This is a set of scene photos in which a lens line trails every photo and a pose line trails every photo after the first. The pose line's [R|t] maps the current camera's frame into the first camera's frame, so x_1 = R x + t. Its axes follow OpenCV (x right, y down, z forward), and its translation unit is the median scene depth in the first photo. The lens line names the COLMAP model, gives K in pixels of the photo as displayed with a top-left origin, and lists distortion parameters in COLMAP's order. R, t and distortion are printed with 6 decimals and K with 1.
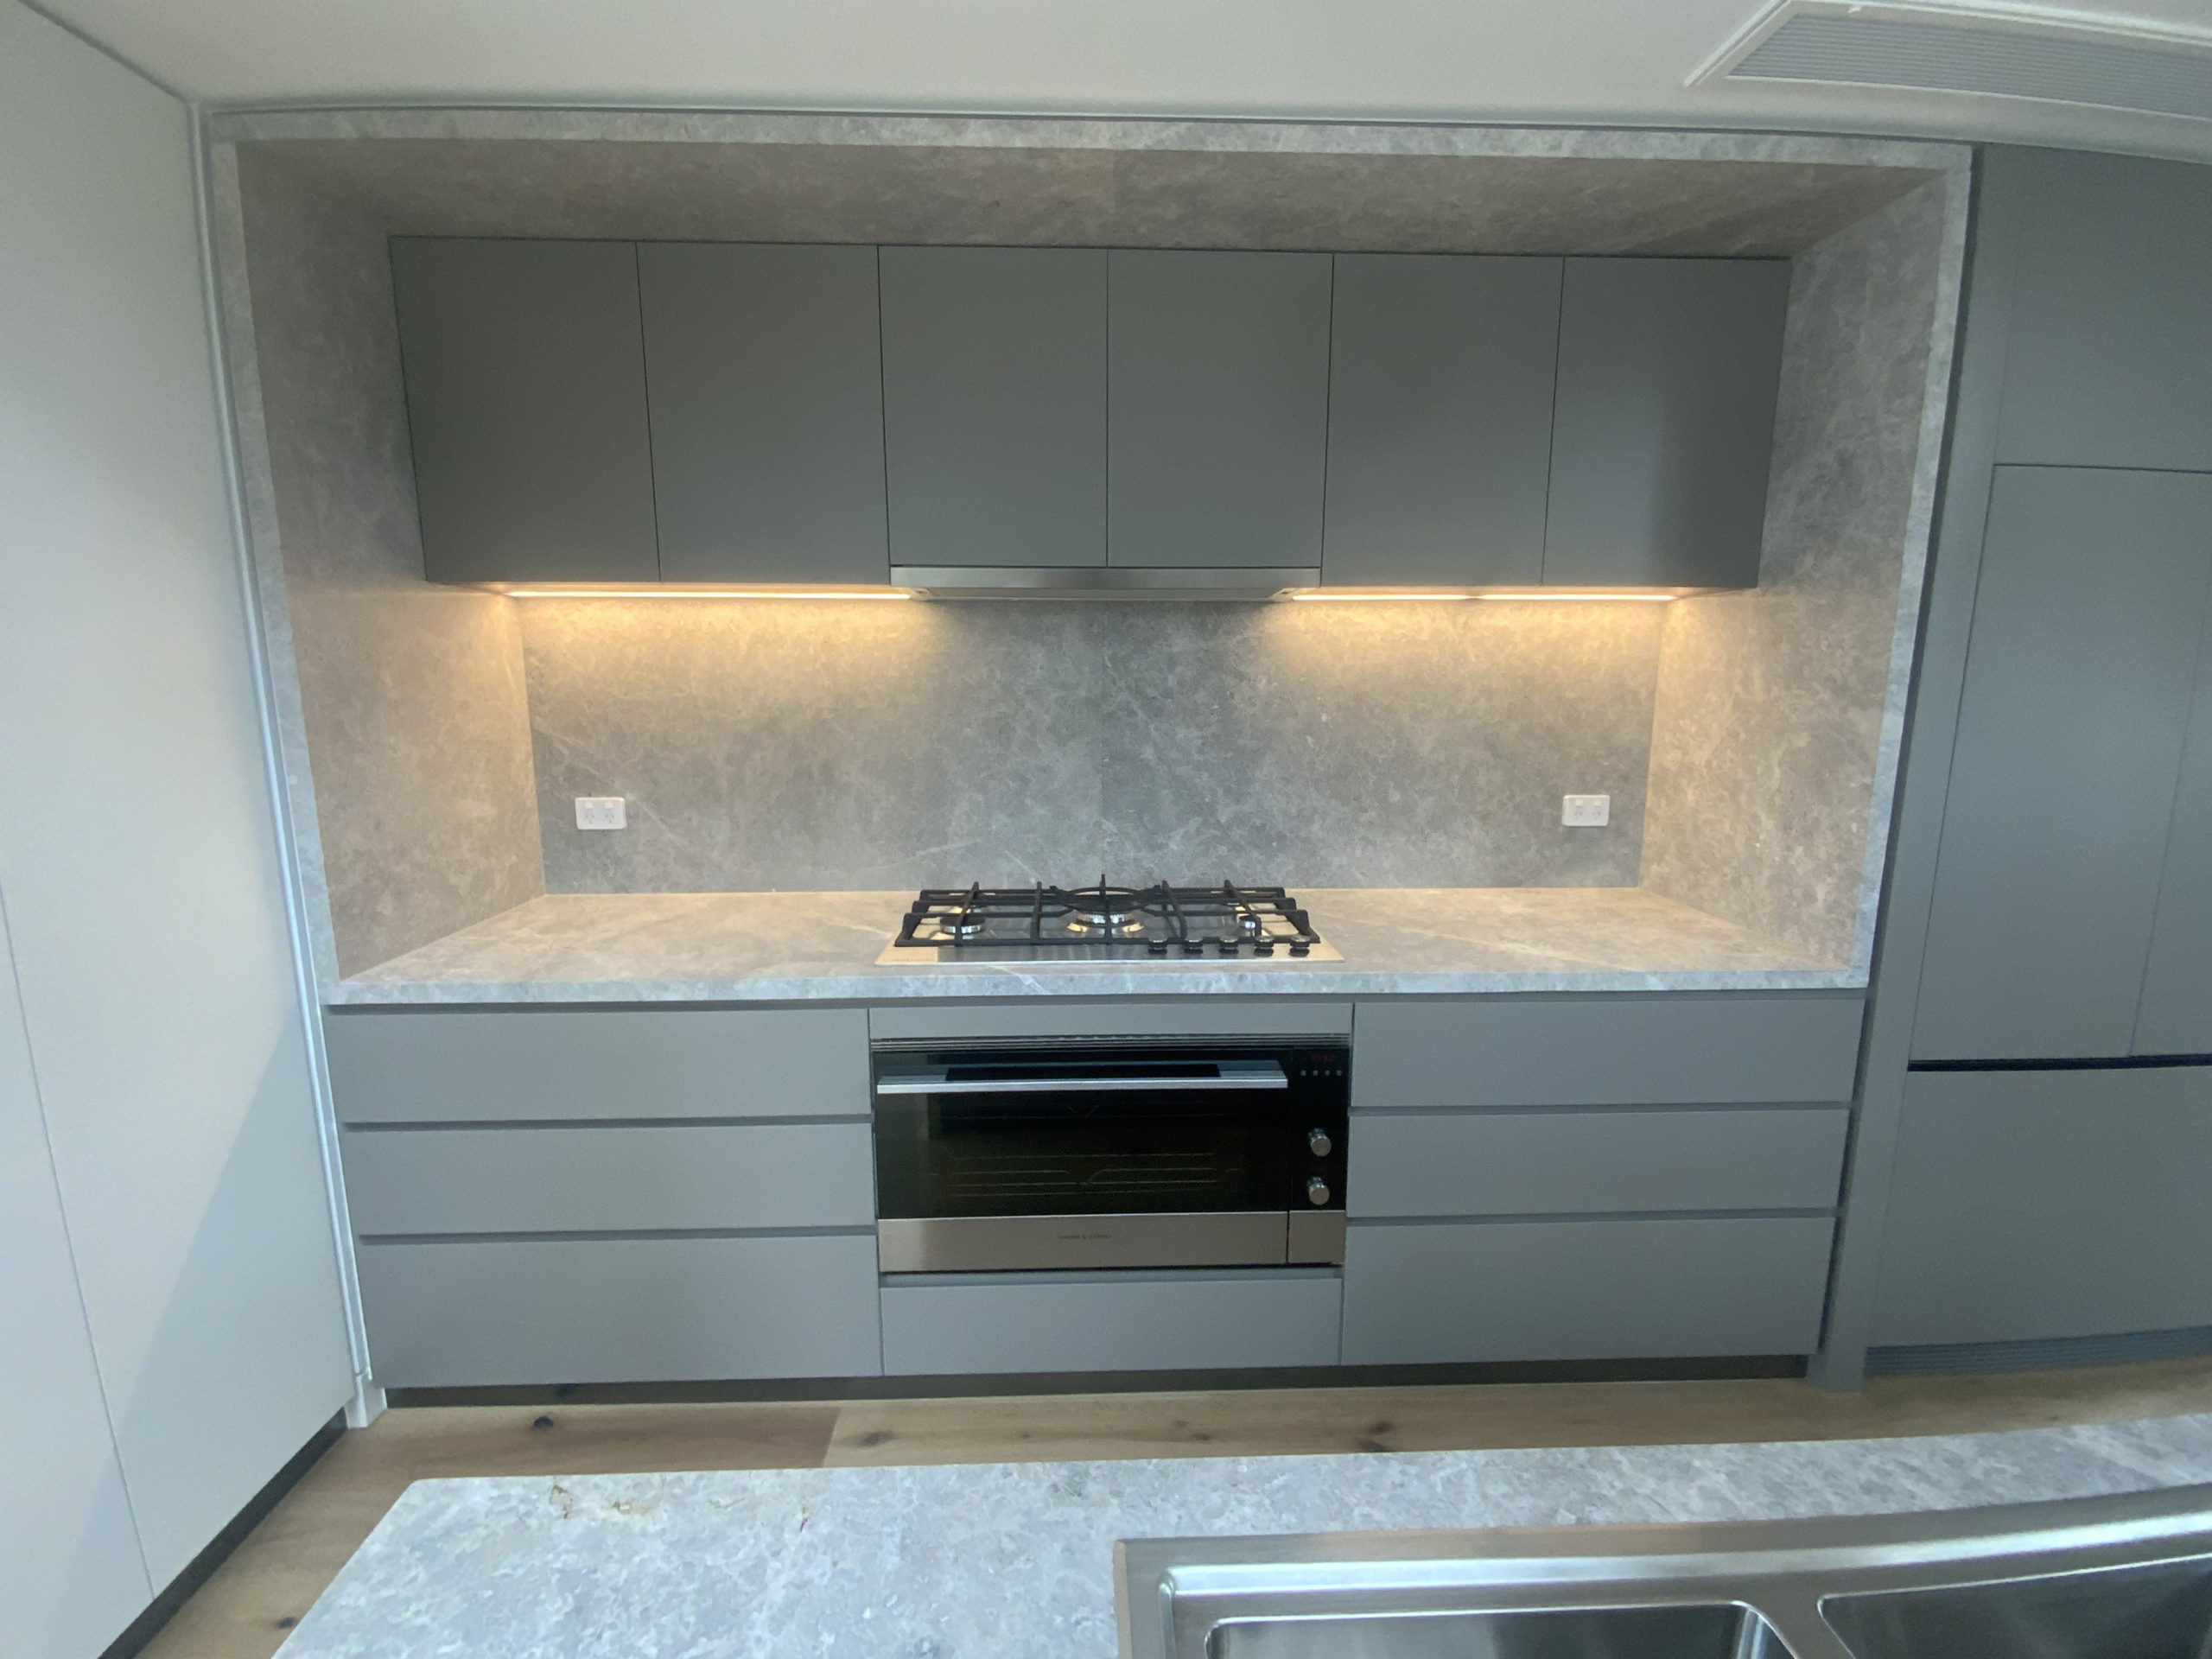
lens RADIAL K [[928.2, 0, 1104.1], [0, 928.2, 825.1], [0, 0, 1]] dist [0.016354, -0.014090]
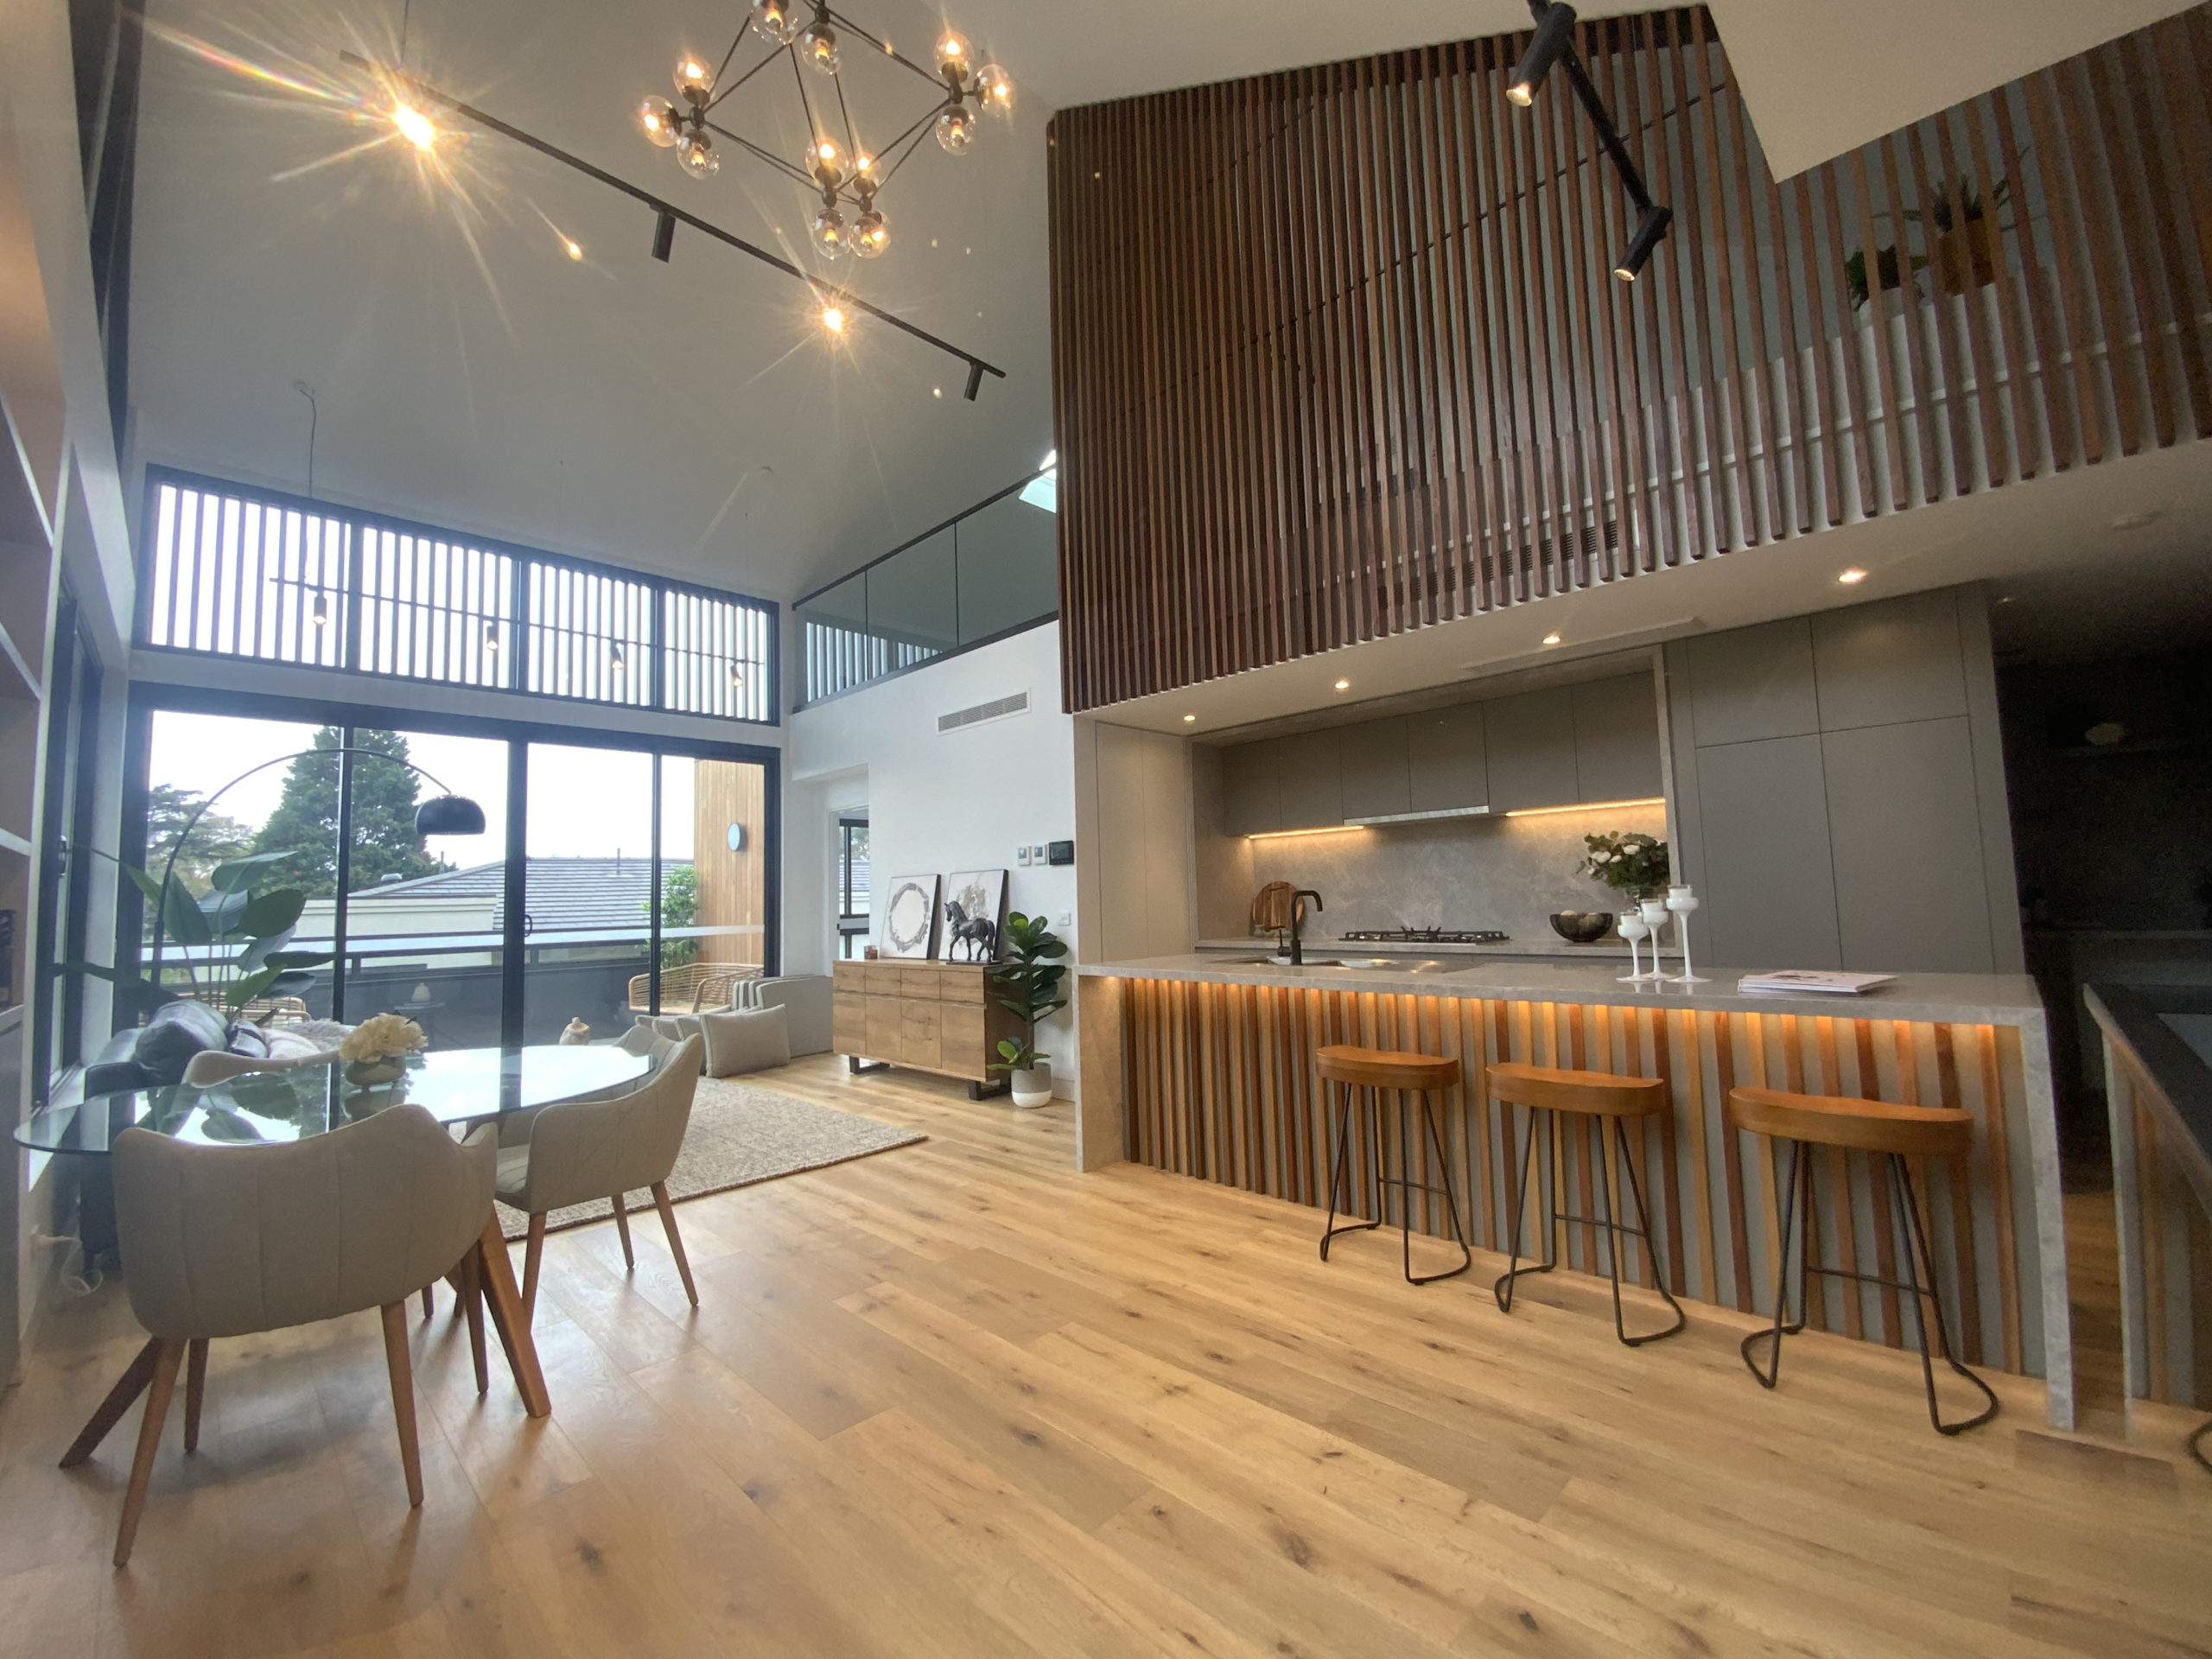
lens RADIAL K [[898.3, 0, 1116.8], [0, 898.3, 825.7], [0, 0, 1]] dist [0.014330, -0.012449]
pose [[0.694691, -0.080162, -0.714828, 1.428601], [-0.083216, 0.978142, -0.190563, 0.390486], [0.714478, 0.191867, 0.672835, -1.625394]]
